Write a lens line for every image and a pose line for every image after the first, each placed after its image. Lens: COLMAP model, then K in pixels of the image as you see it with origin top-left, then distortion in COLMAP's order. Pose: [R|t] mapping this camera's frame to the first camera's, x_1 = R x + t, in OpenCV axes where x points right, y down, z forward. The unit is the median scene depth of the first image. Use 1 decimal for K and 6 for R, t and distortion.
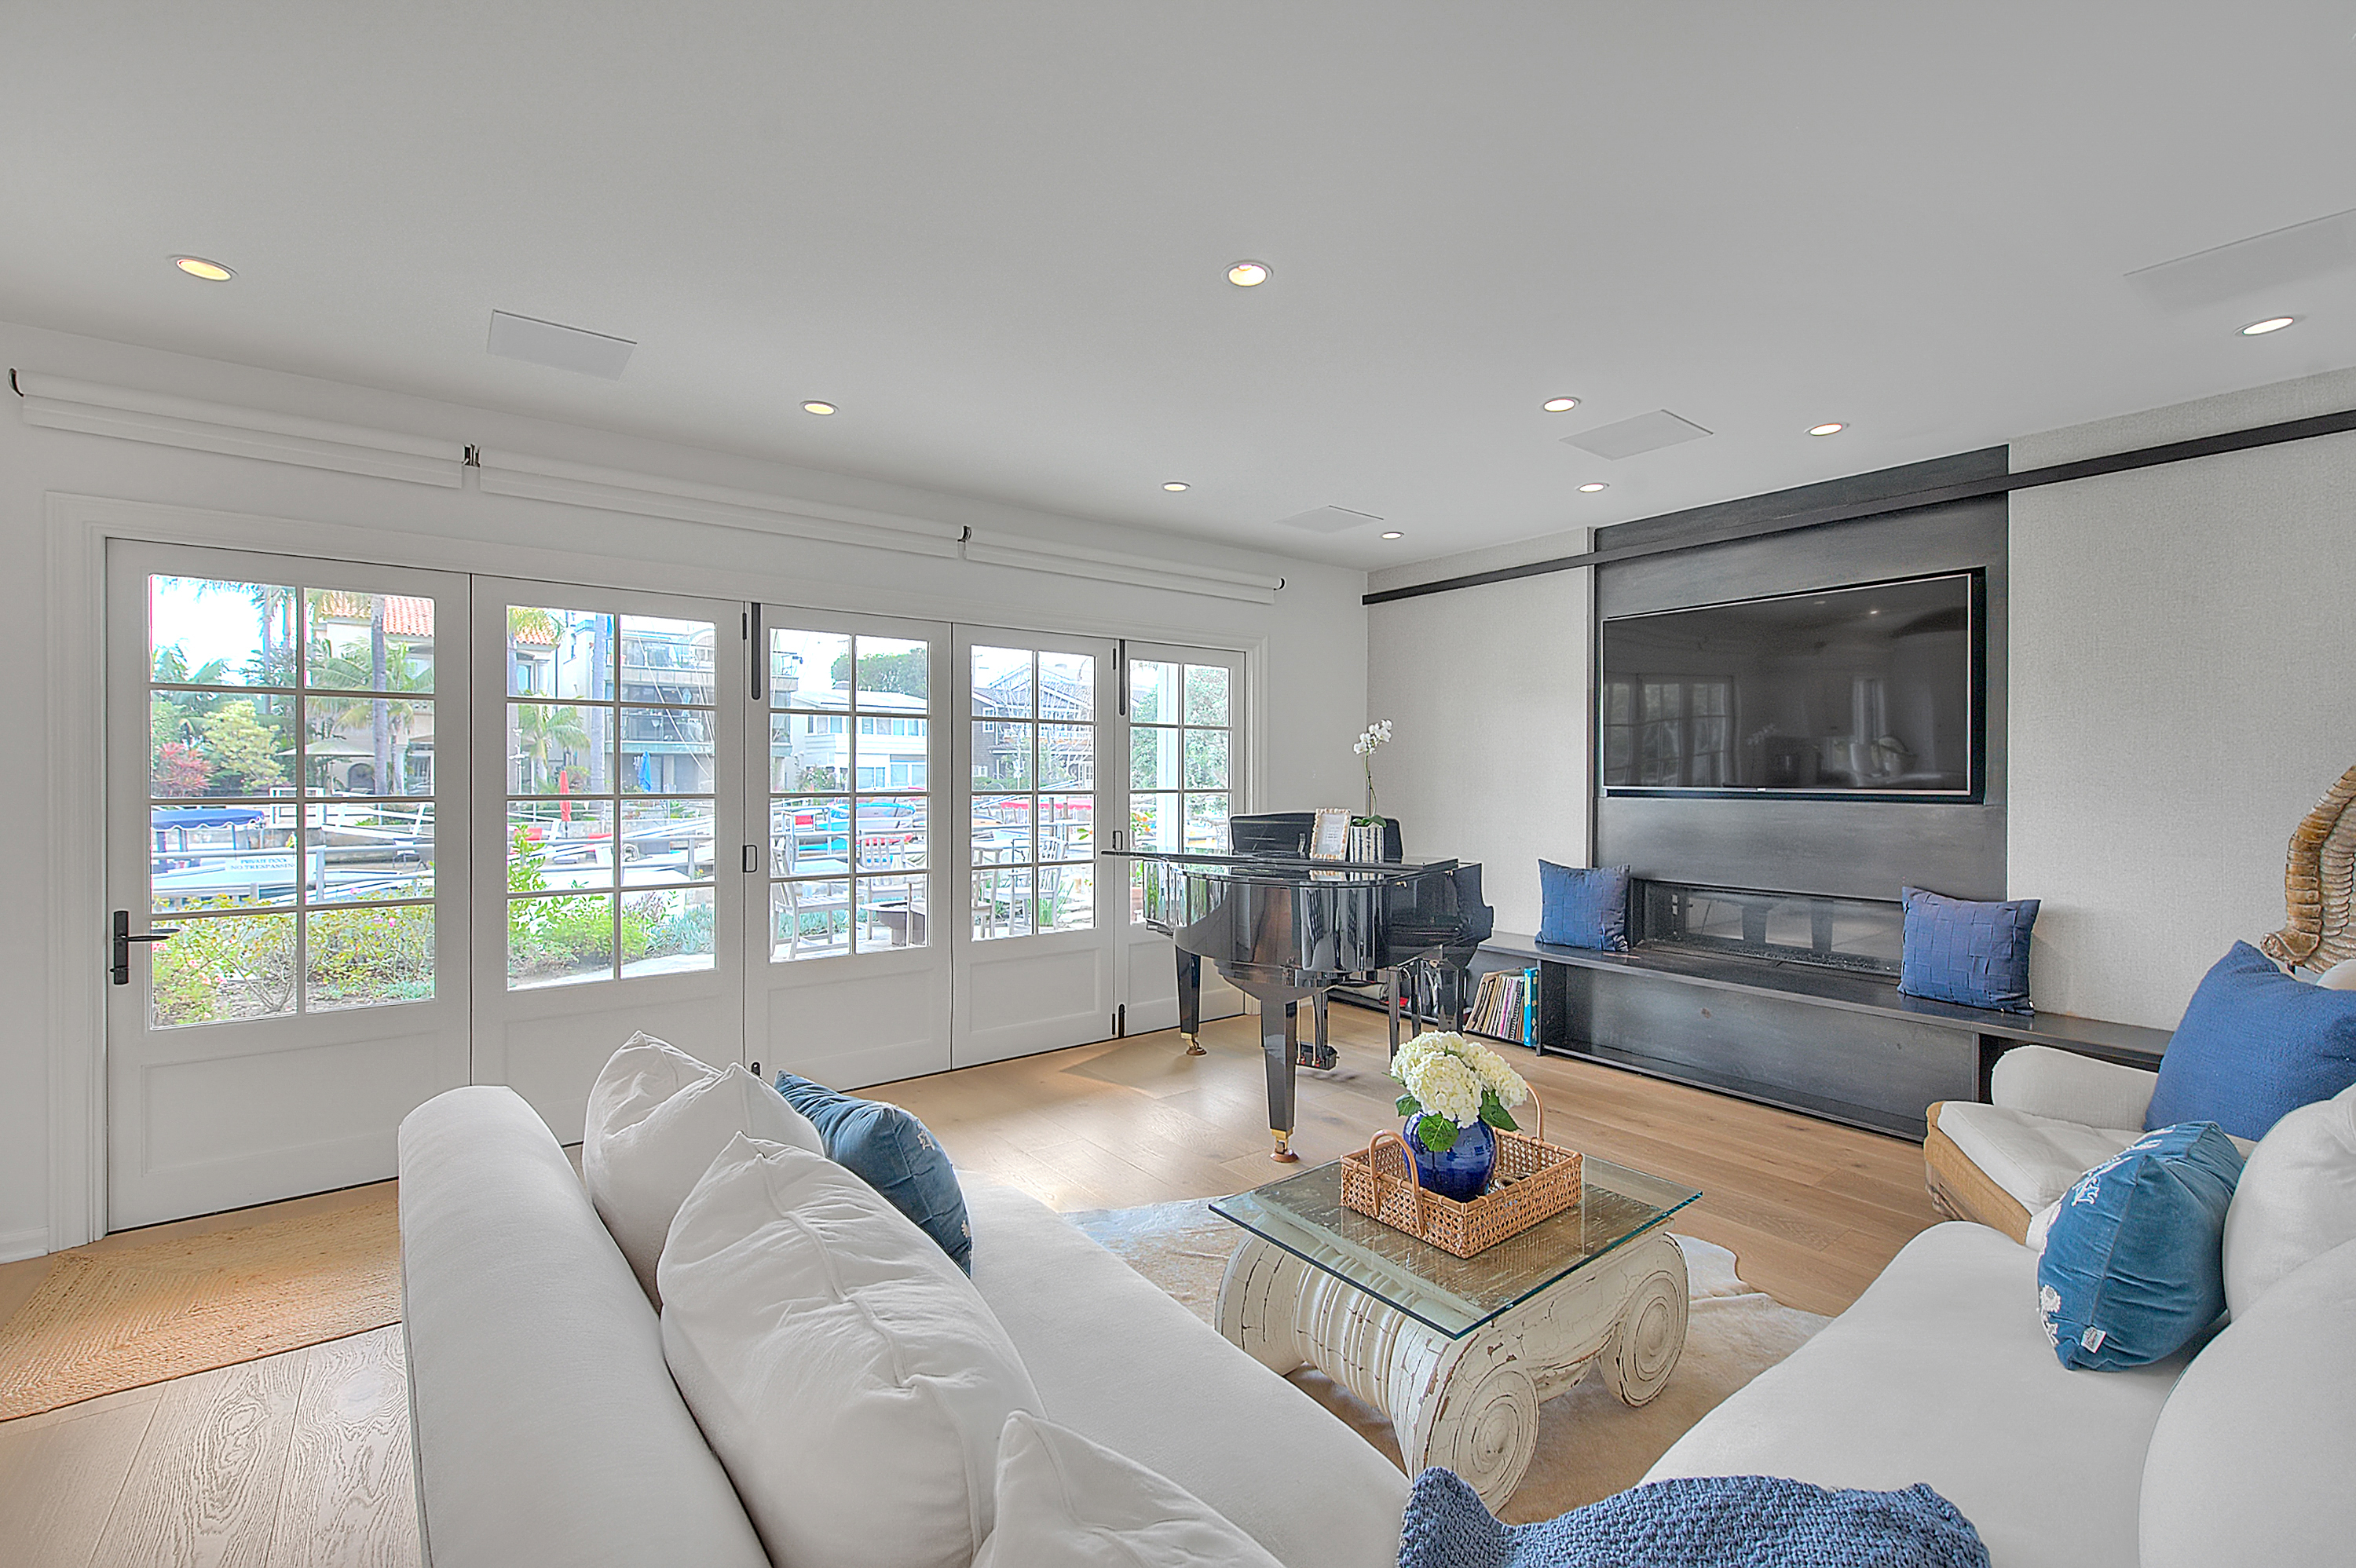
lens RADIAL K [[987.8, 0, 1166.4], [0, 987.8, 765.4], [0, 0, 1]] dist [-0.000442, -0.000802]
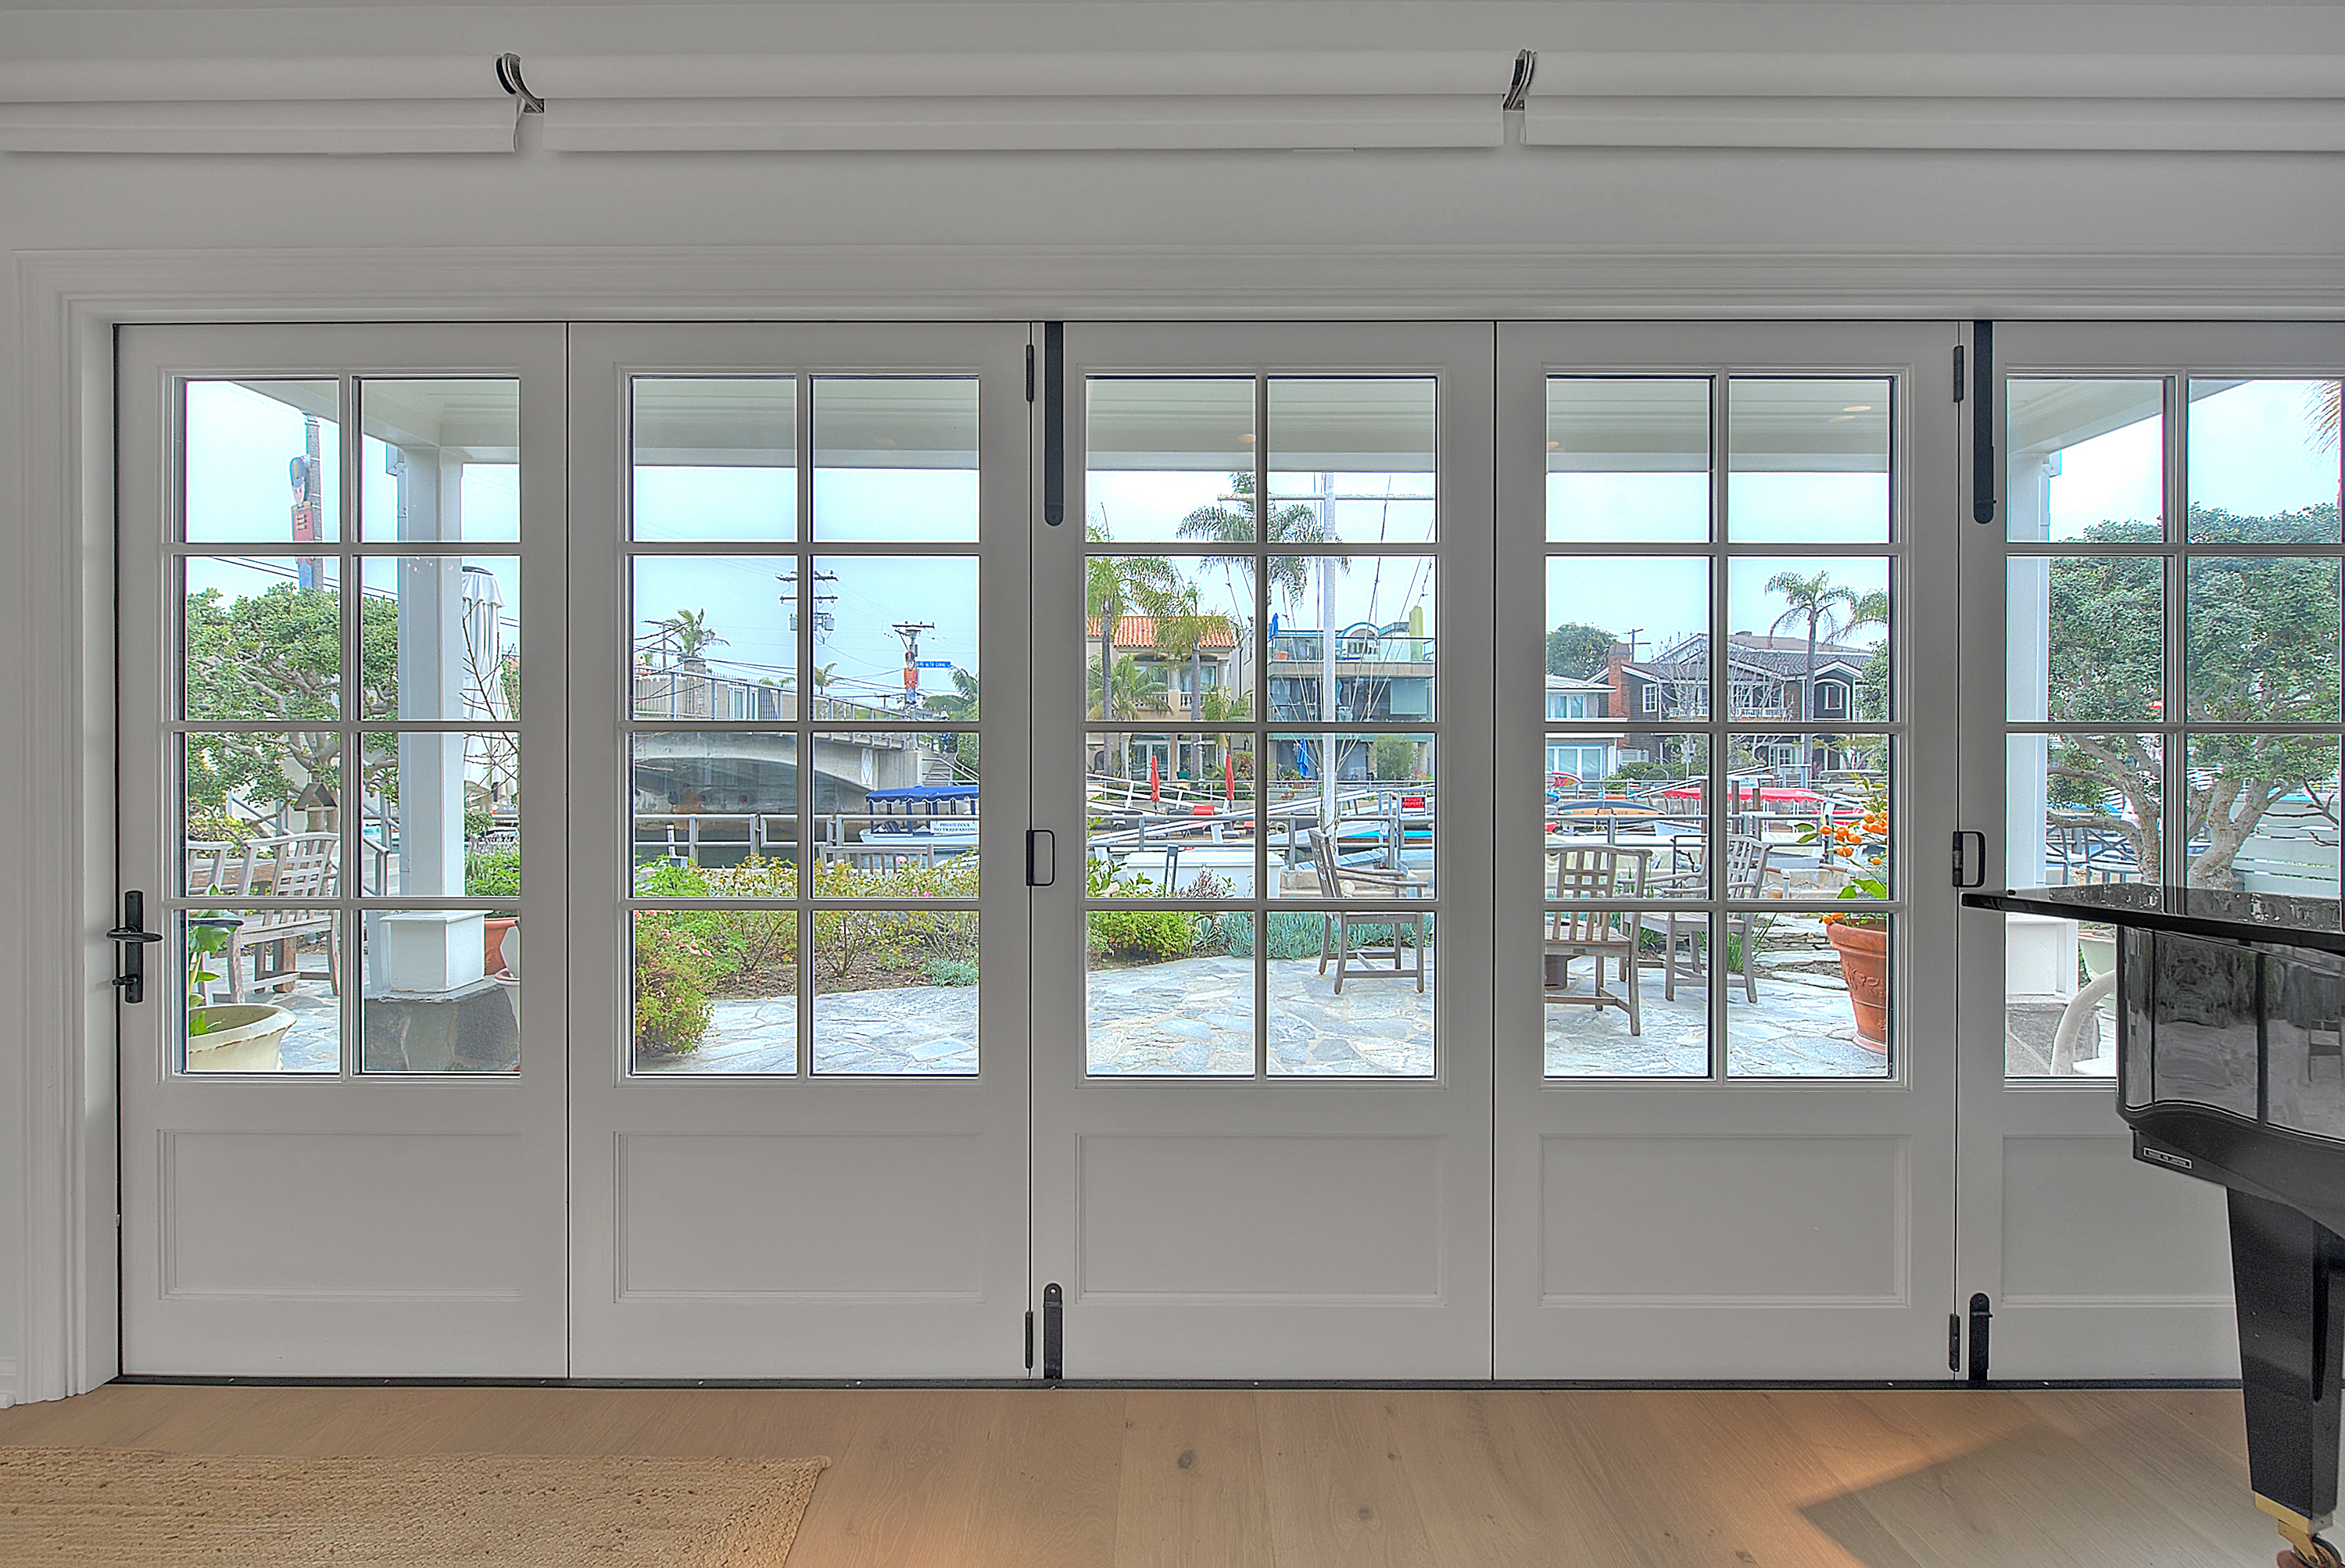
lens RADIAL K [[983.3, 0, 1161.0], [0, 983.3, 765.5], [0, 0, 1]] dist [-0.000442, -0.000802]
pose [[0.801586, 0.002444, -0.597875, -0.043985], [0.005449, 0.999920, 0.011393, 0.021577], [0.597855, -0.012391, 0.801508, 0.316710]]
